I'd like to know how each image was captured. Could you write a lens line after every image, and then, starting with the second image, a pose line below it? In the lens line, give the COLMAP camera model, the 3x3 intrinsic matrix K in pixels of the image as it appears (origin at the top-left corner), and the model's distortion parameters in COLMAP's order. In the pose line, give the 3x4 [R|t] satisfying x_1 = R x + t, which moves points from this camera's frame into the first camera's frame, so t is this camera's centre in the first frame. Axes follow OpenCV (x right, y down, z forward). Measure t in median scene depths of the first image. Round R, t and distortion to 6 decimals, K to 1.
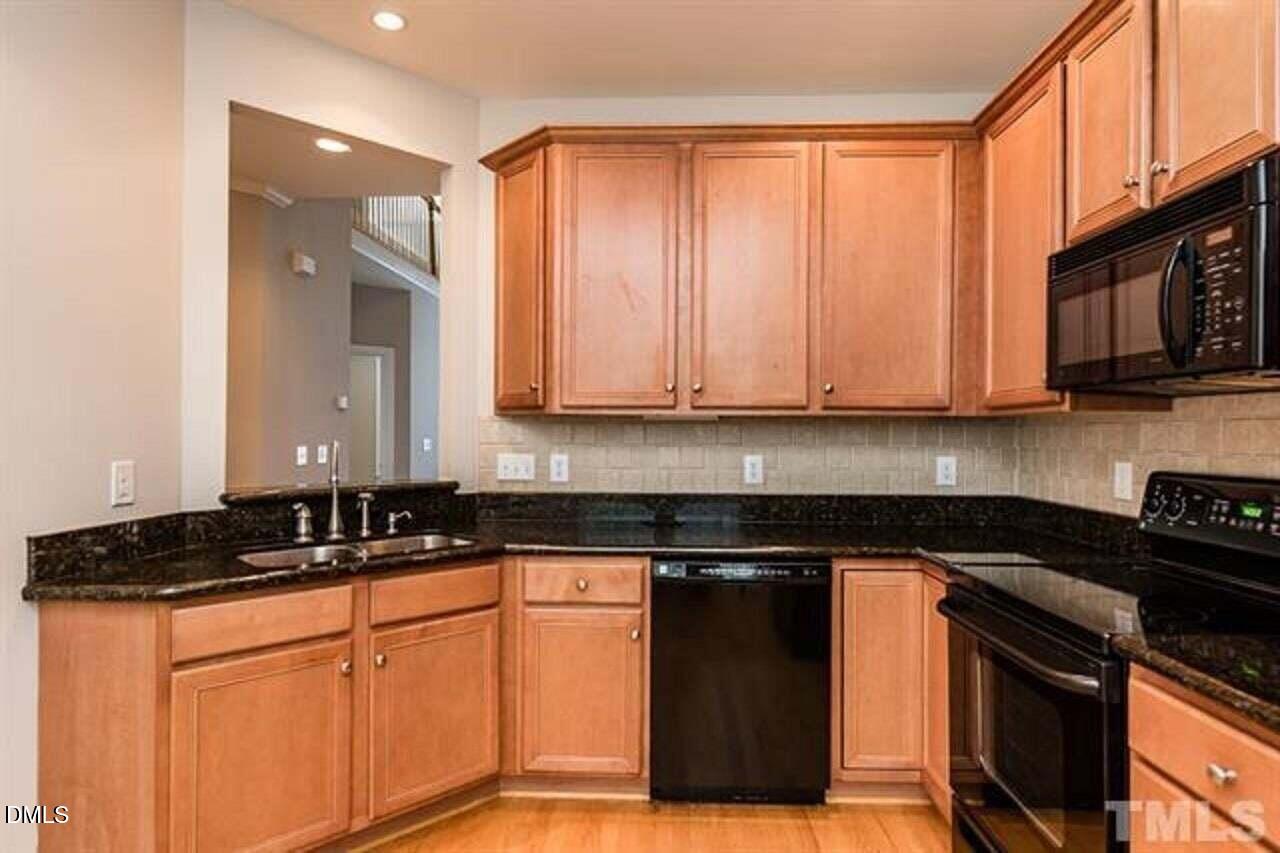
lens RADIAL K [[710.1, 0, 653.1], [0, 710.1, 430.5], [0, 0, 1]] dist [-0.001485, -0.000384]
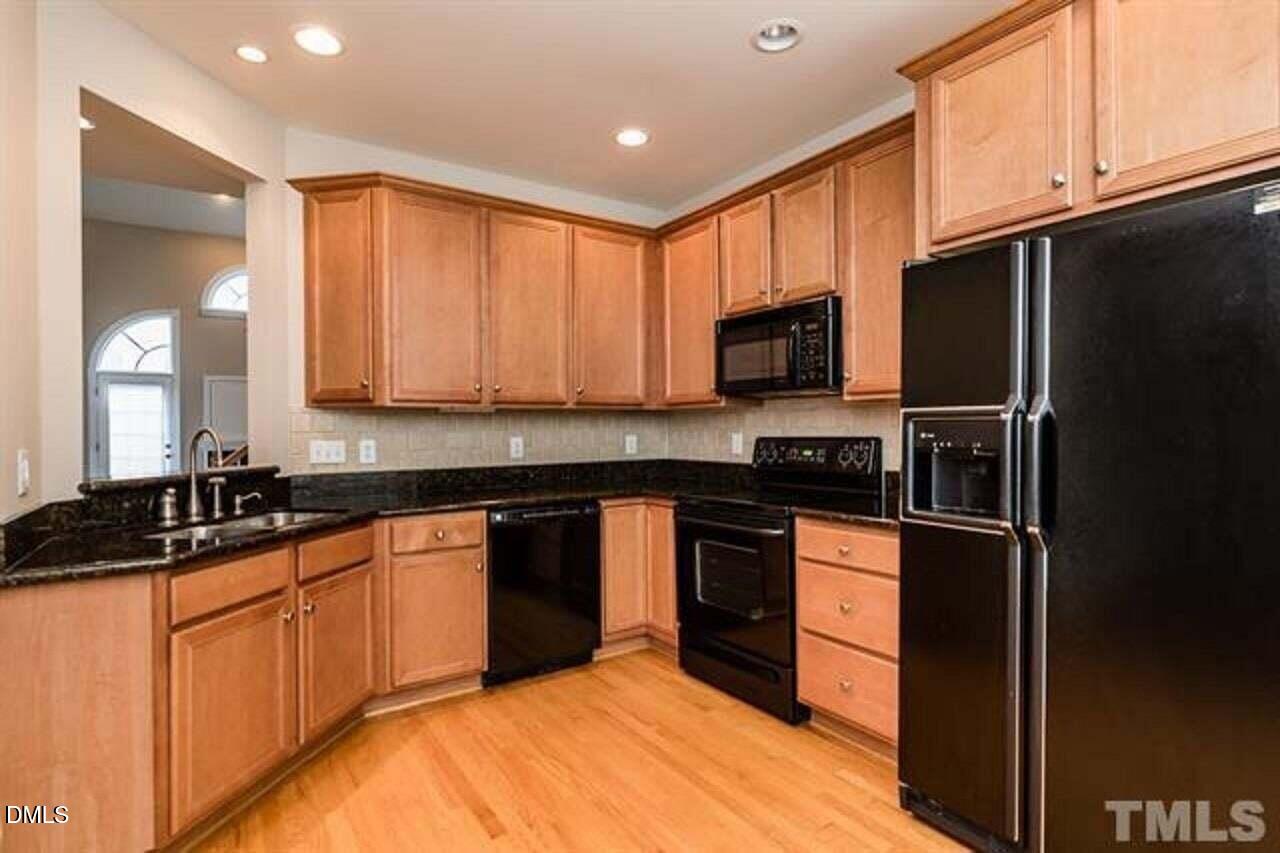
lens RADIAL K [[624.6, 0, 646.2], [0, 624.6, 426.4], [0, 0, 1]] dist [0.001293, 0.000194]
pose [[0.806866, -0.011625, 0.590621, -0.463123], [0.012855, 0.999915, 0.002119, 0.017294], [-0.590595, 0.005882, 0.806947, -0.162233]]
